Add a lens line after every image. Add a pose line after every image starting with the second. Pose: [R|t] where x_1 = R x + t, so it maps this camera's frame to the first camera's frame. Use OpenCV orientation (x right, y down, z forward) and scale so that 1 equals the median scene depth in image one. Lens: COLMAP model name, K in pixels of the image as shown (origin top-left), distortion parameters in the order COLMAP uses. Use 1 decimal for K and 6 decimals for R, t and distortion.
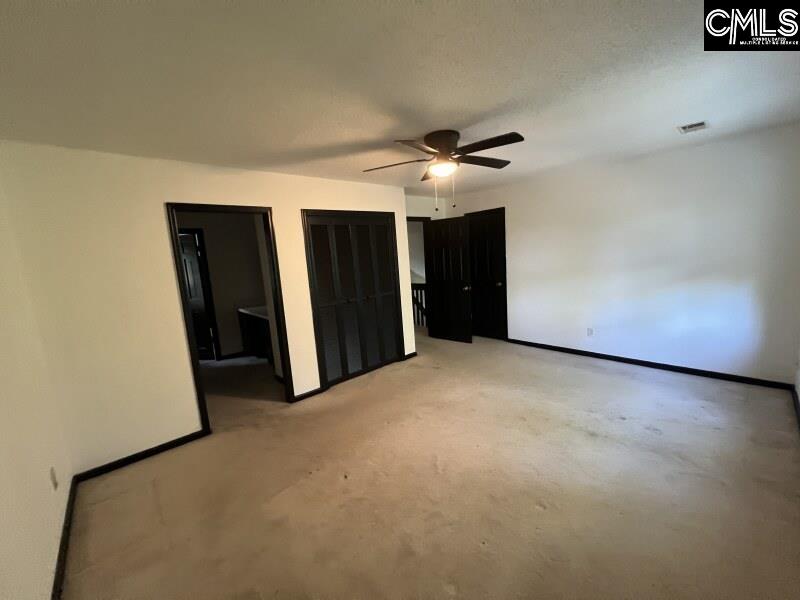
lens RADIAL K [[319.3, 0, 399.0], [0, 319.3, 298.1], [0, 0, 1]] dist [-0.000553, -0.000233]
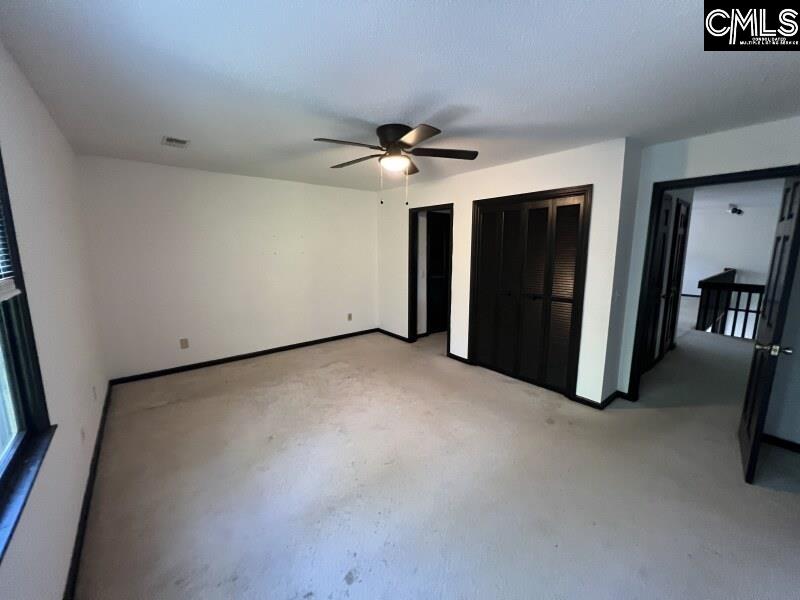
lens RADIAL K [[319.3, 0, 399.0], [0, 319.3, 298.1], [0, 0, 1]] dist [-0.000553, -0.000233]
pose [[-0.047494, 0.227006, -0.972735, 0.775269], [-0.134802, 0.963468, 0.231425, -0.151288], [0.989734, 0.142118, -0.015158, 0.705127]]
